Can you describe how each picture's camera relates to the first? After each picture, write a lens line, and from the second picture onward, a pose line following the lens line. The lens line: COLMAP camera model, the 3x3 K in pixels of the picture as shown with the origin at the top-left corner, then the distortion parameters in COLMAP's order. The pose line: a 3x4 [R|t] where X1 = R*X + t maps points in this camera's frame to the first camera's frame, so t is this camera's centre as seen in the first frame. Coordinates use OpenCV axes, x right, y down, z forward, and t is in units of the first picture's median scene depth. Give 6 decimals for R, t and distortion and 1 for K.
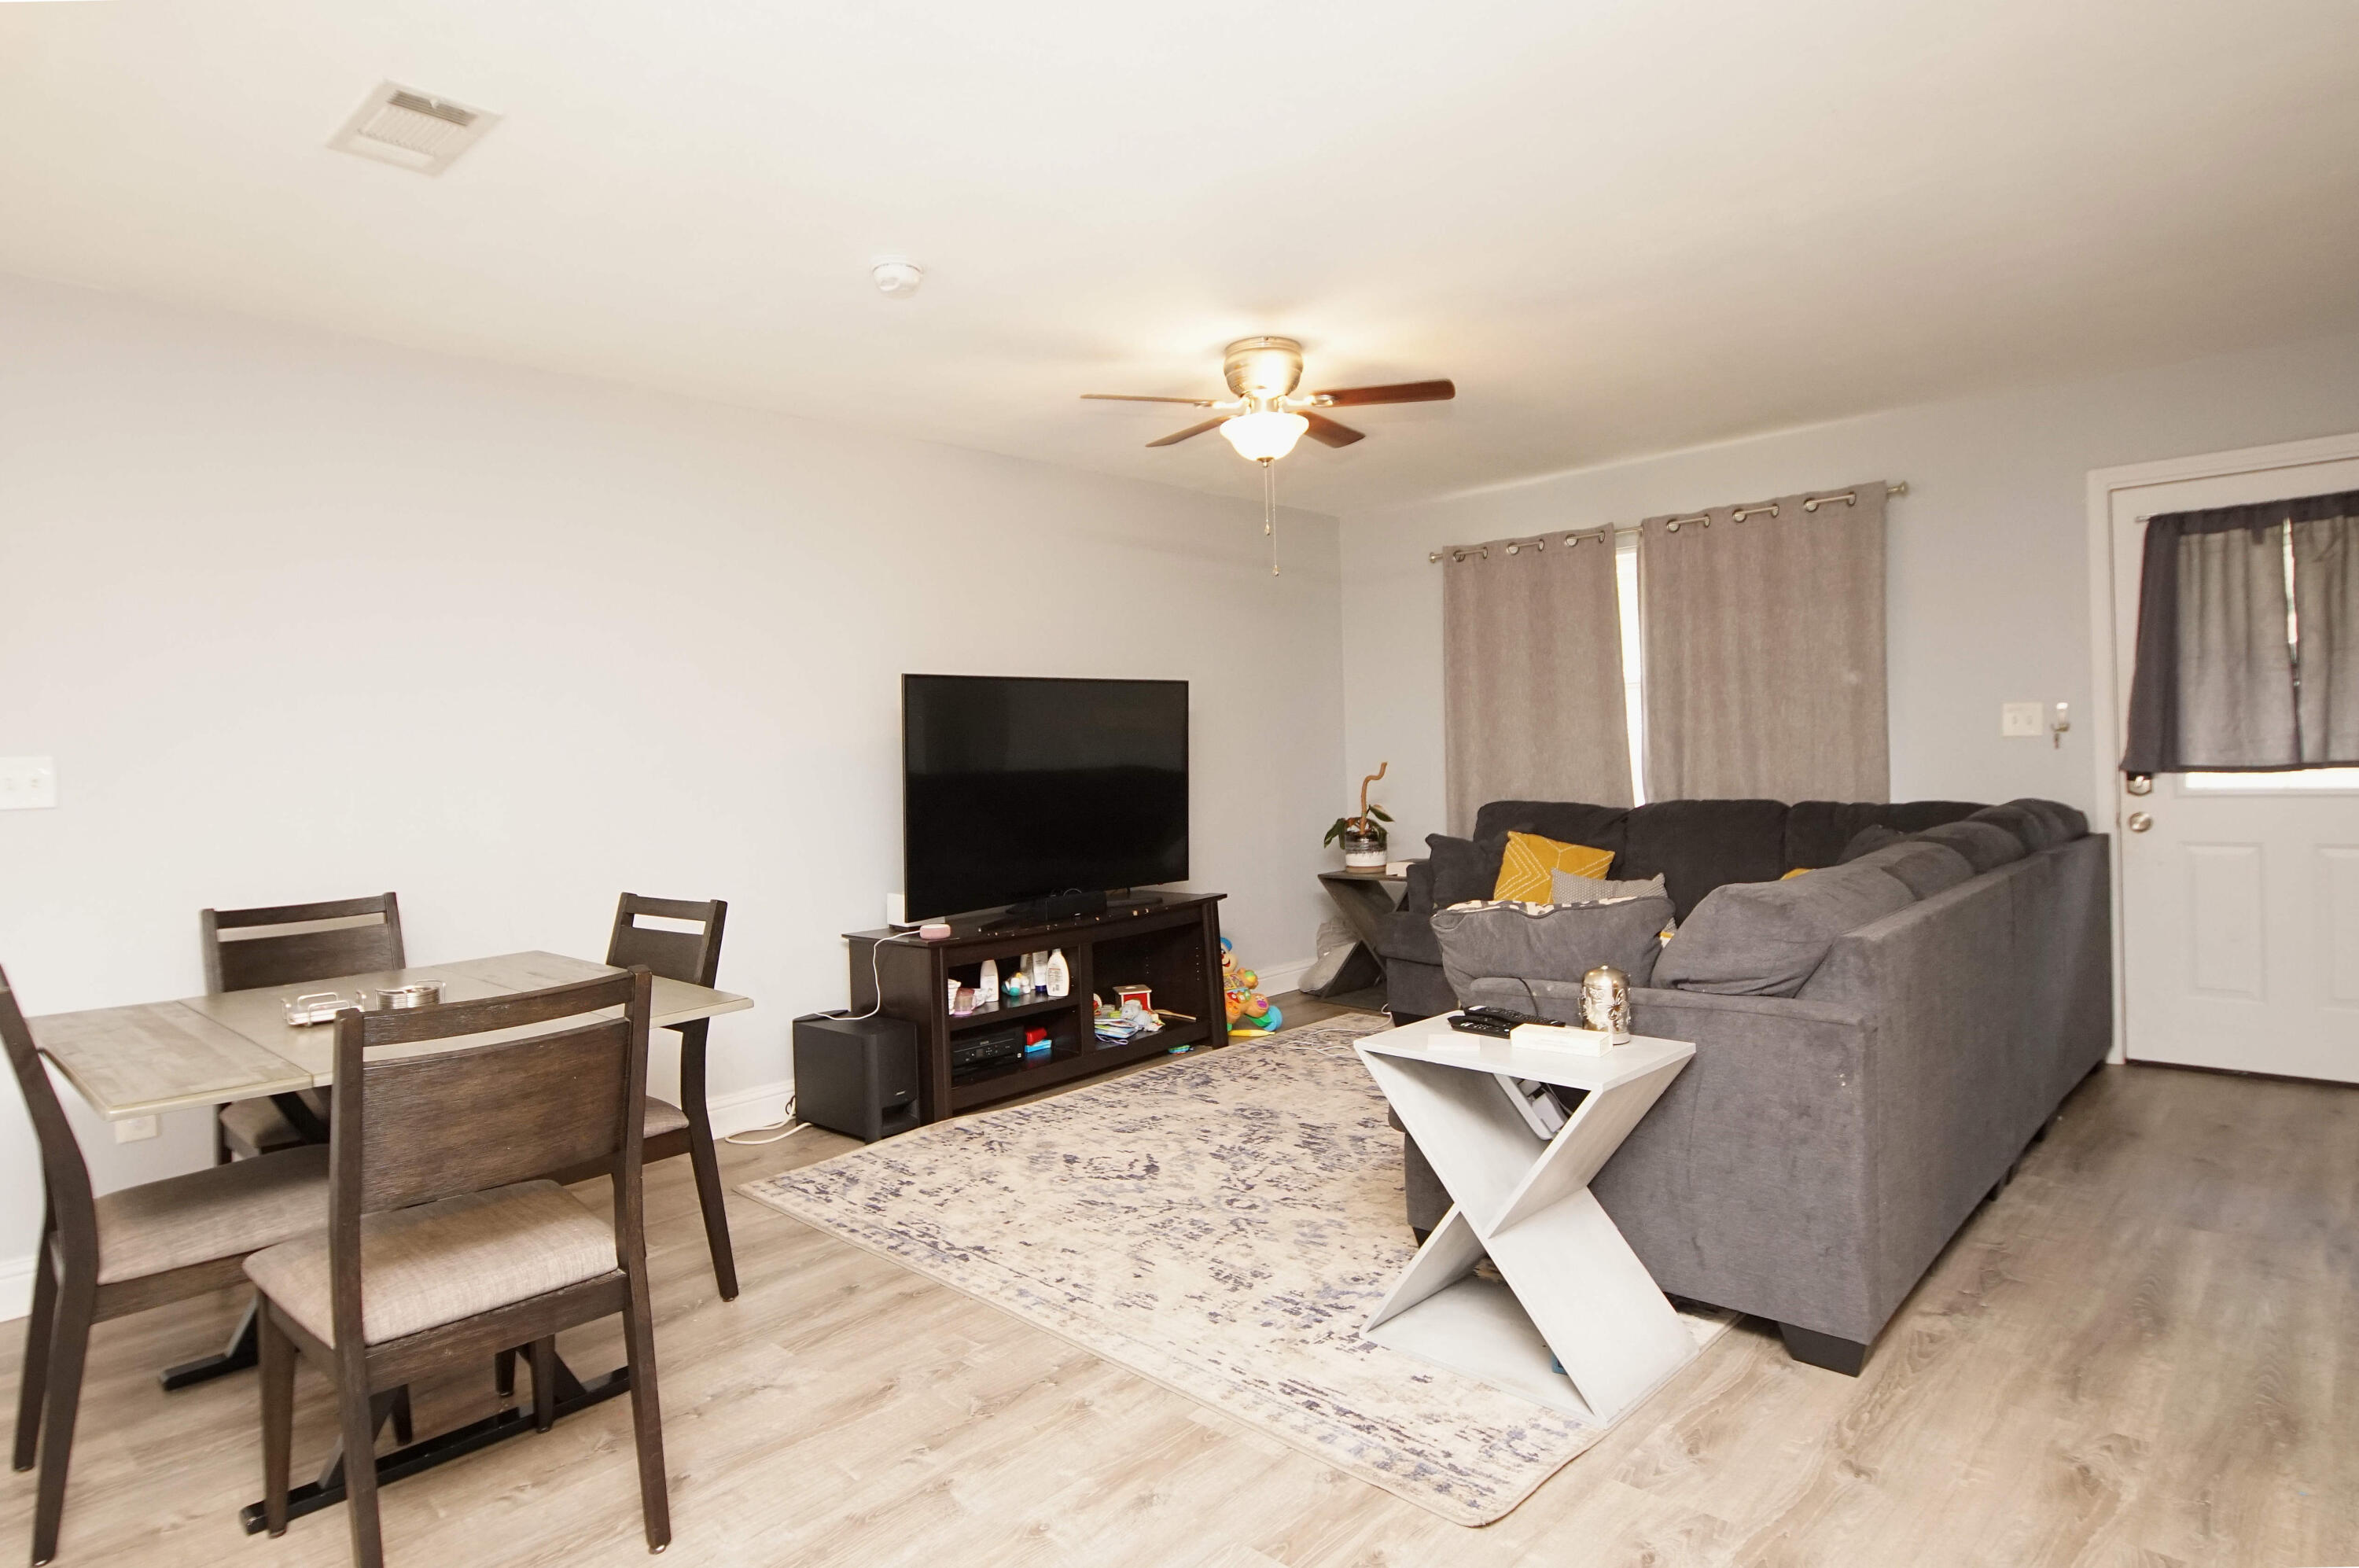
lens RADIAL K [[1264.5, 0, 1150.4], [0, 1264.5, 786.8], [0, 0, 1]] dist [0.033966, -0.030628]
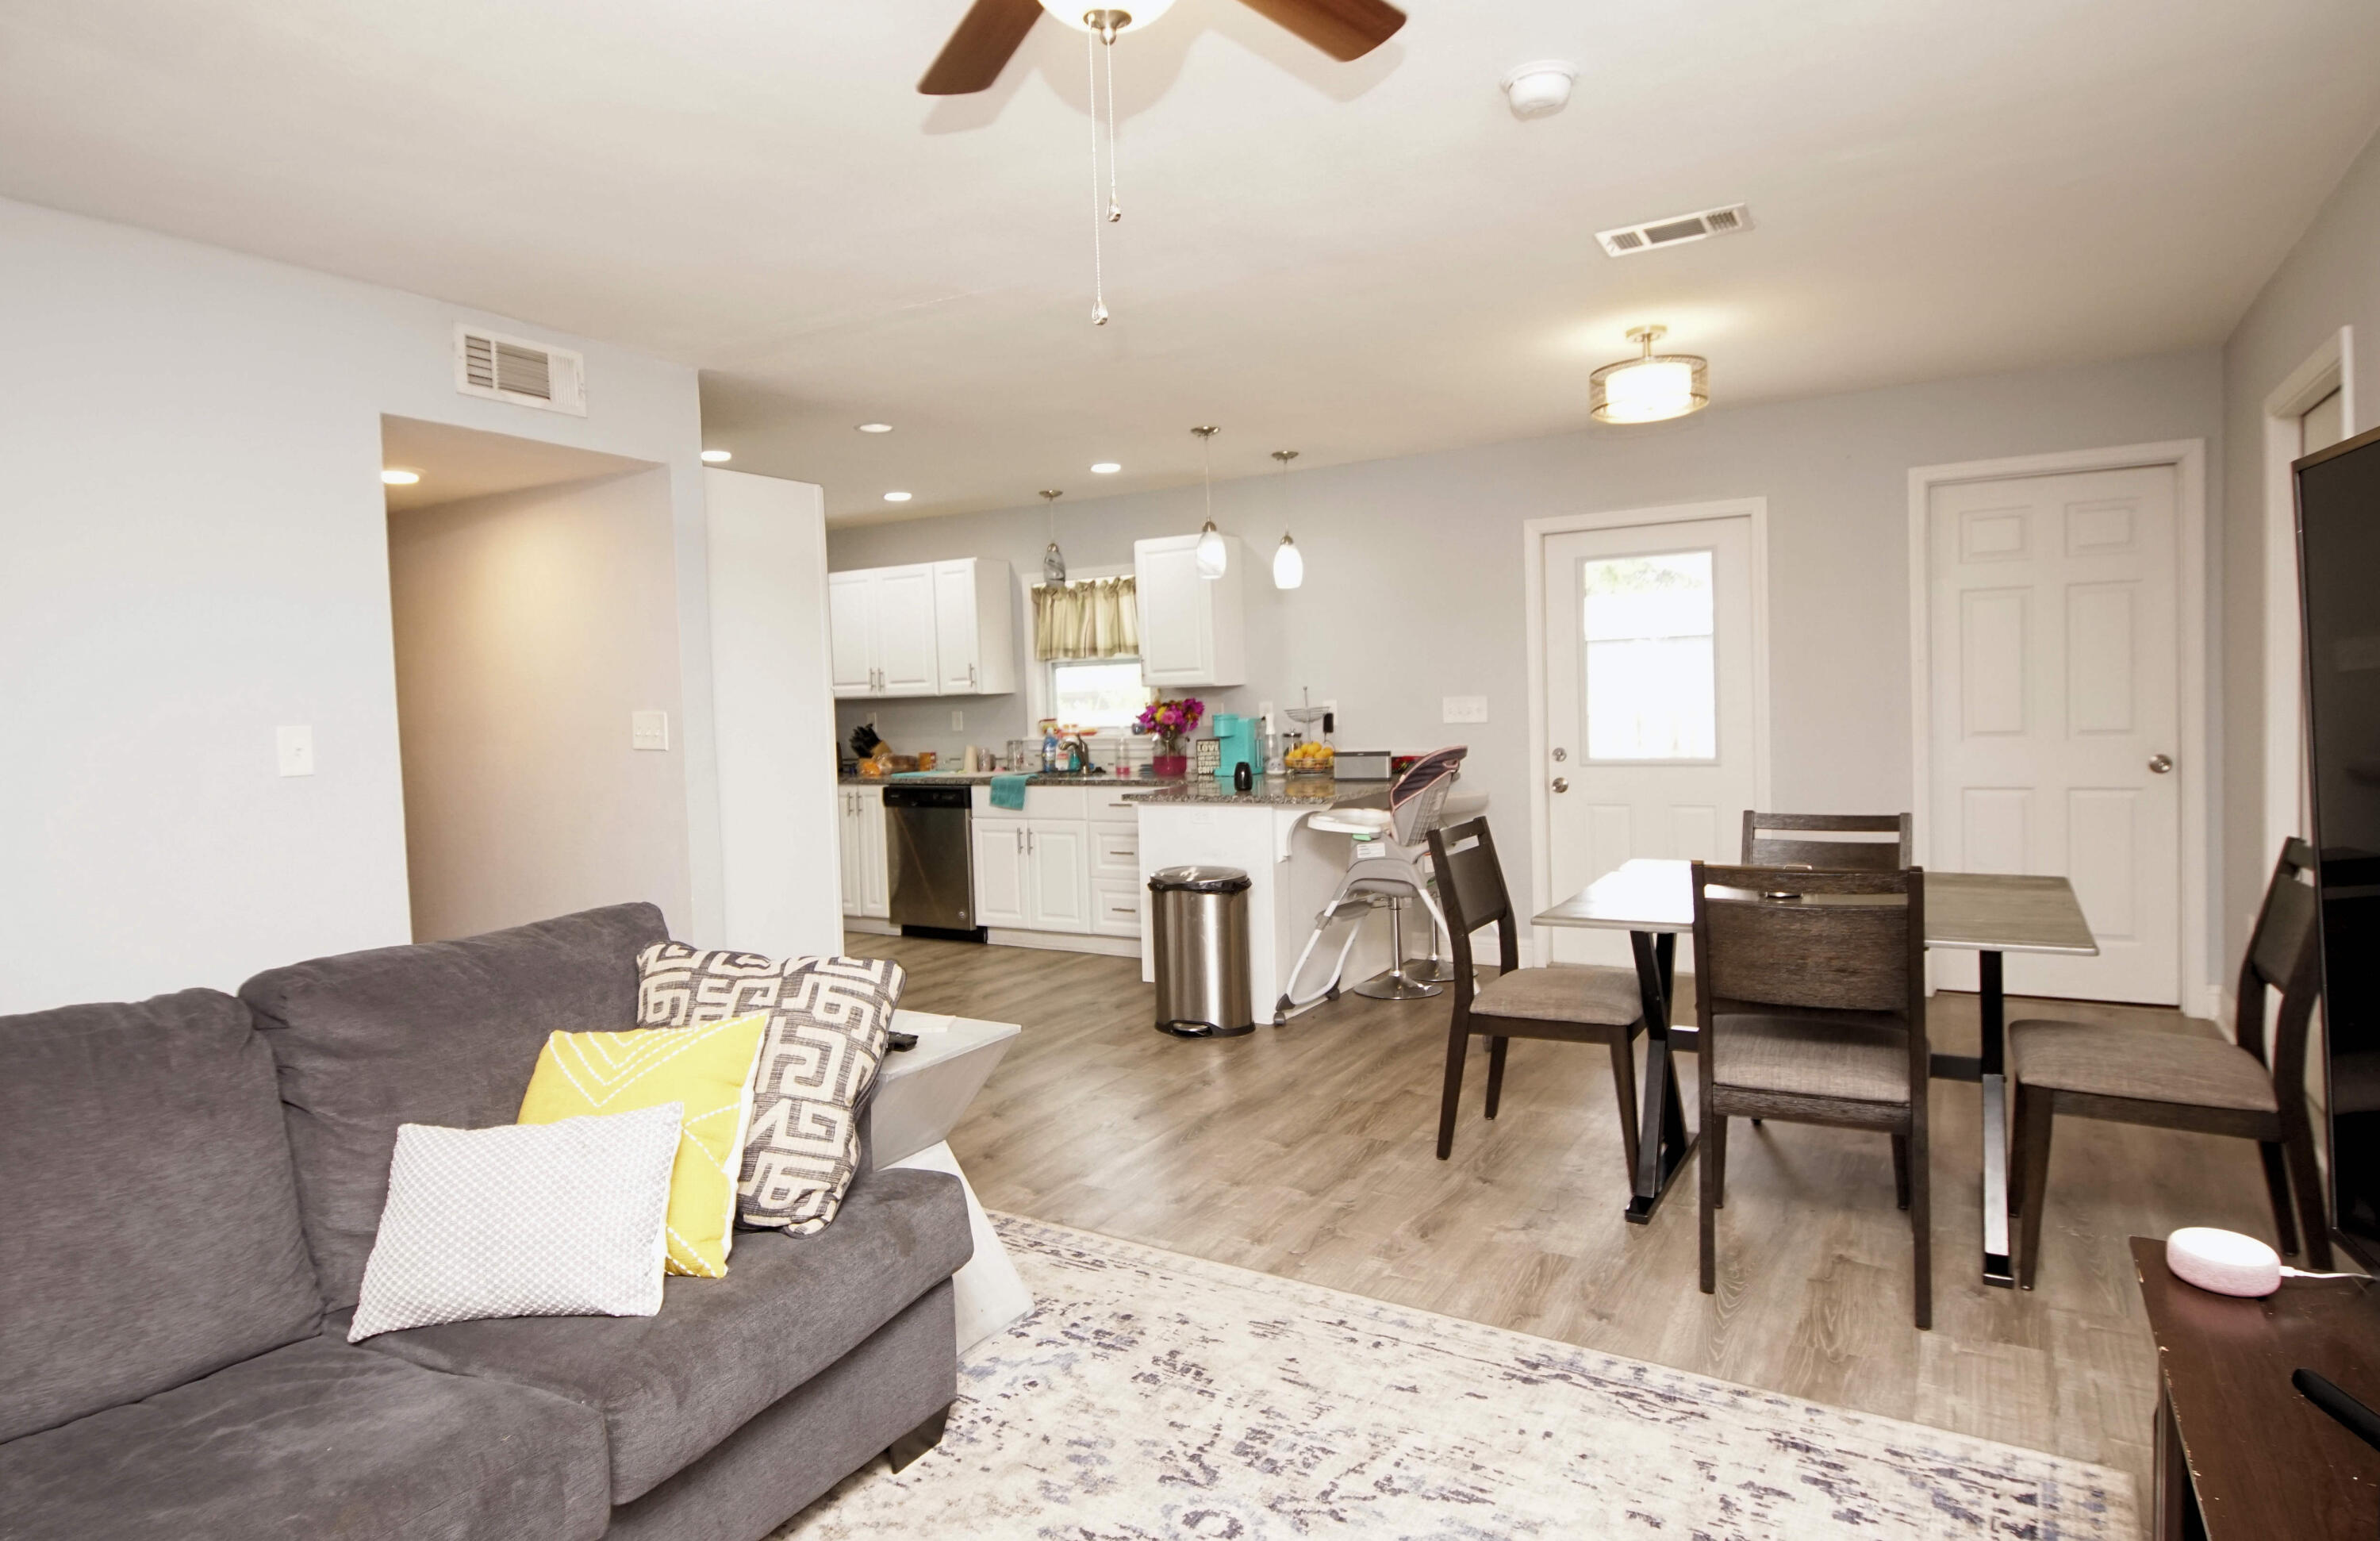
lens RADIAL K [[1323.2, 0, 1165.9], [0, 1323.2, 753.1], [0, 0, 1]] dist [0.007857, -0.005926]
pose [[-0.974310, 0.074525, -0.212523, 0.162173], [0.059465, 0.995302, 0.076400, -0.059804], [0.217219, 0.061799, -0.974165, 1.294313]]
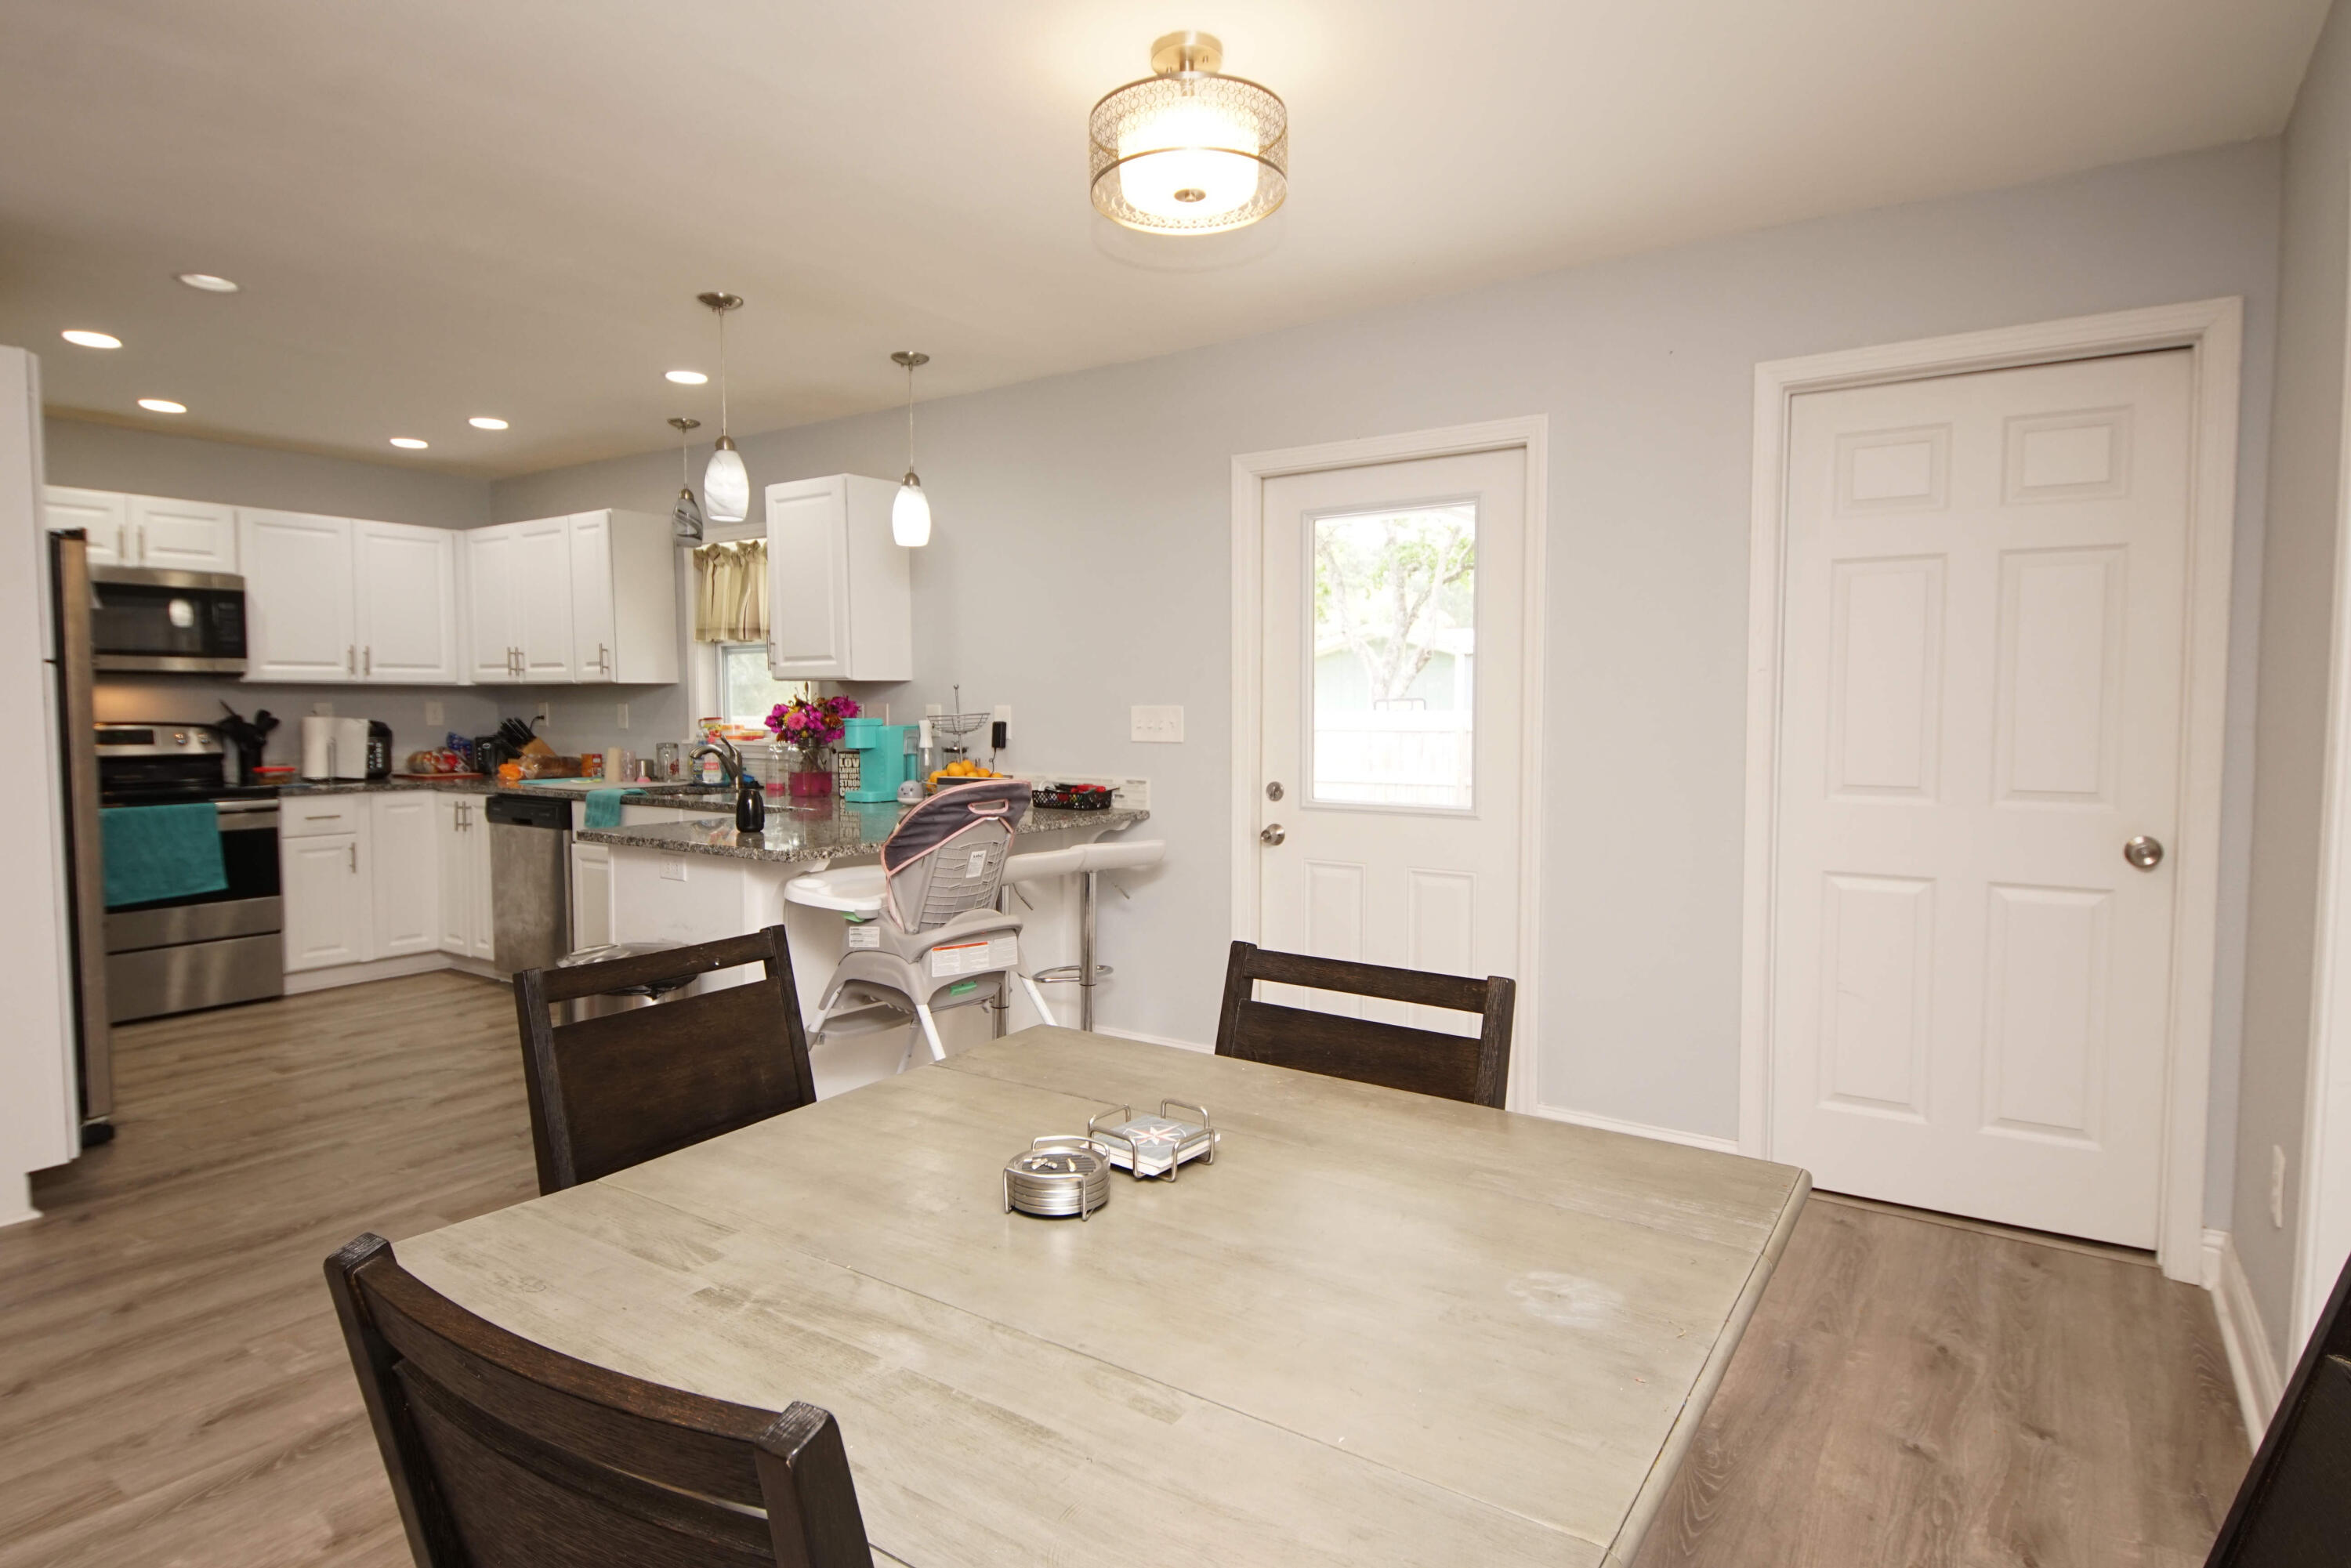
lens RADIAL K [[1260.2, 0, 1154.0], [0, 1260.2, 769.5], [0, 0, 1]] dist [0.033966, -0.030628]
pose [[-0.987376, 0.043495, -0.152307, -0.339706], [0.030366, 0.995702, 0.087494, -0.026111], [0.155458, 0.081764, -0.984453, 0.908781]]
